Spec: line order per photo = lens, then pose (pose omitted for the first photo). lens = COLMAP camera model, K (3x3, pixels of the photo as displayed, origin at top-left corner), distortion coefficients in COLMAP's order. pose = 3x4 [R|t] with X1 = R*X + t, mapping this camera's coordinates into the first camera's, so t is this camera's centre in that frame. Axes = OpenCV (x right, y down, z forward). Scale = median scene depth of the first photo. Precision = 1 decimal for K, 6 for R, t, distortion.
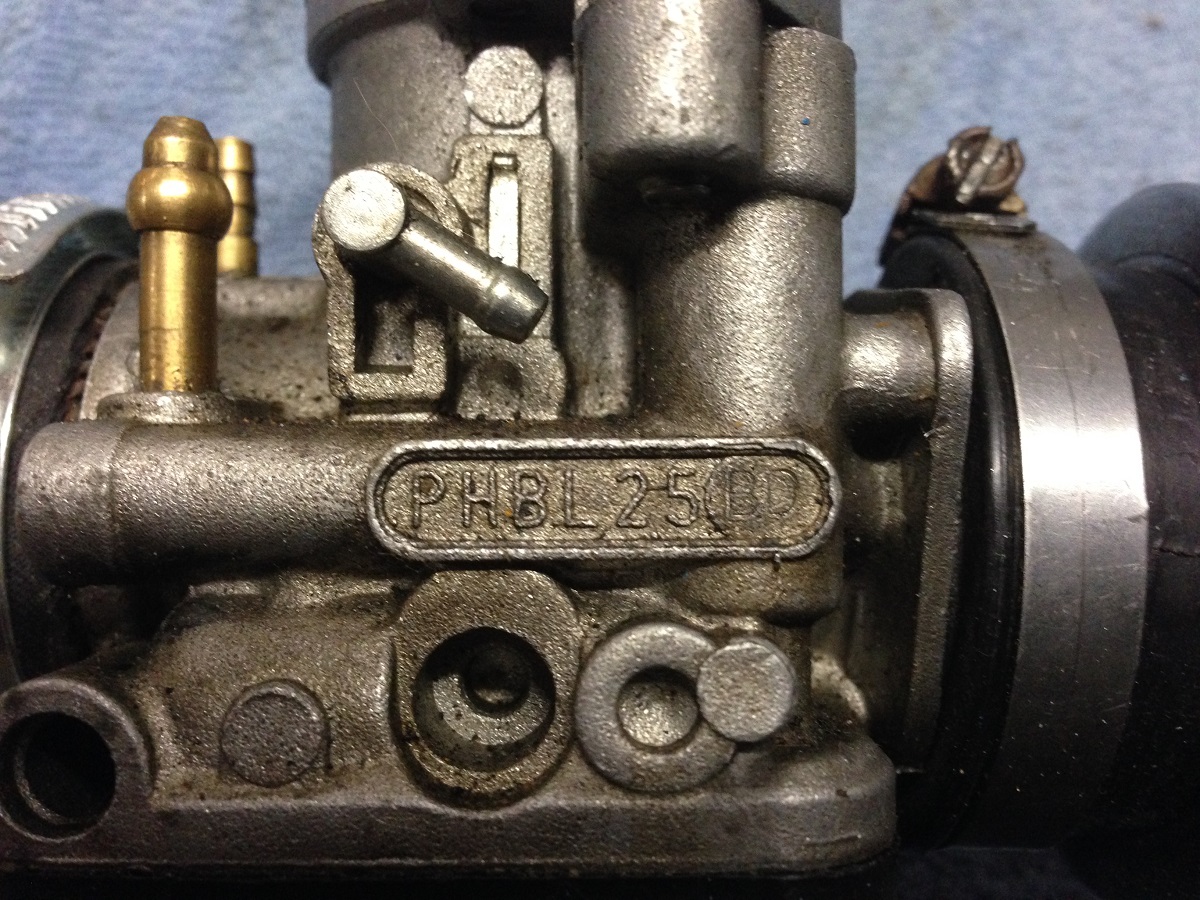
lens RADIAL K [[1162.1, 0, 558.8], [0, 1162.1, 444.7], [0, 0, 1]] dist [0.006721, 0.000119]
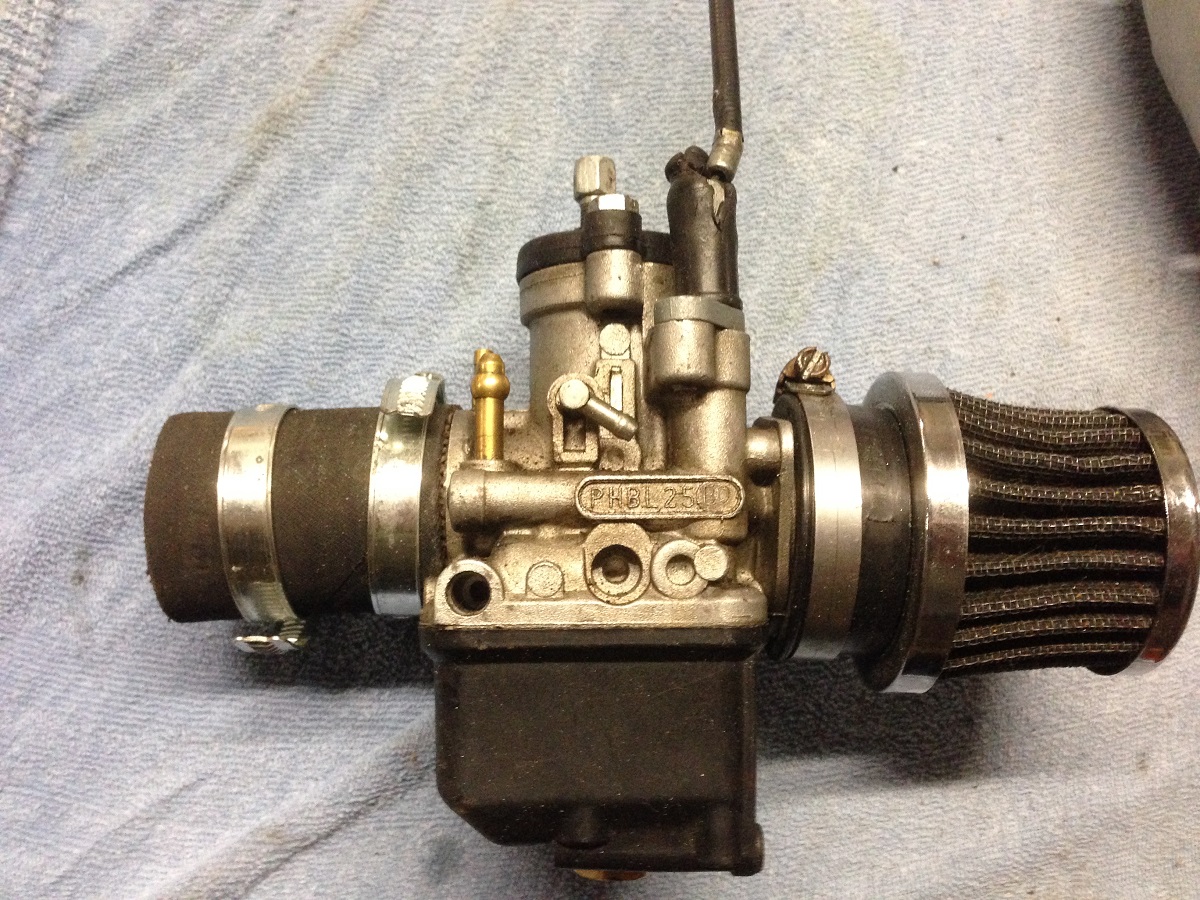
lens RADIAL K [[1157.6, 0, 600.0], [0, 1157.6, 450.0], [0, 0, 1]] dist [-0.001237, 0.000697]
pose [[0.998658, 0.000824, 0.051779, -0.233536], [0.002700, 0.997685, -0.067956, 0.114557], [-0.051715, 0.068005, 0.996344, -1.656571]]
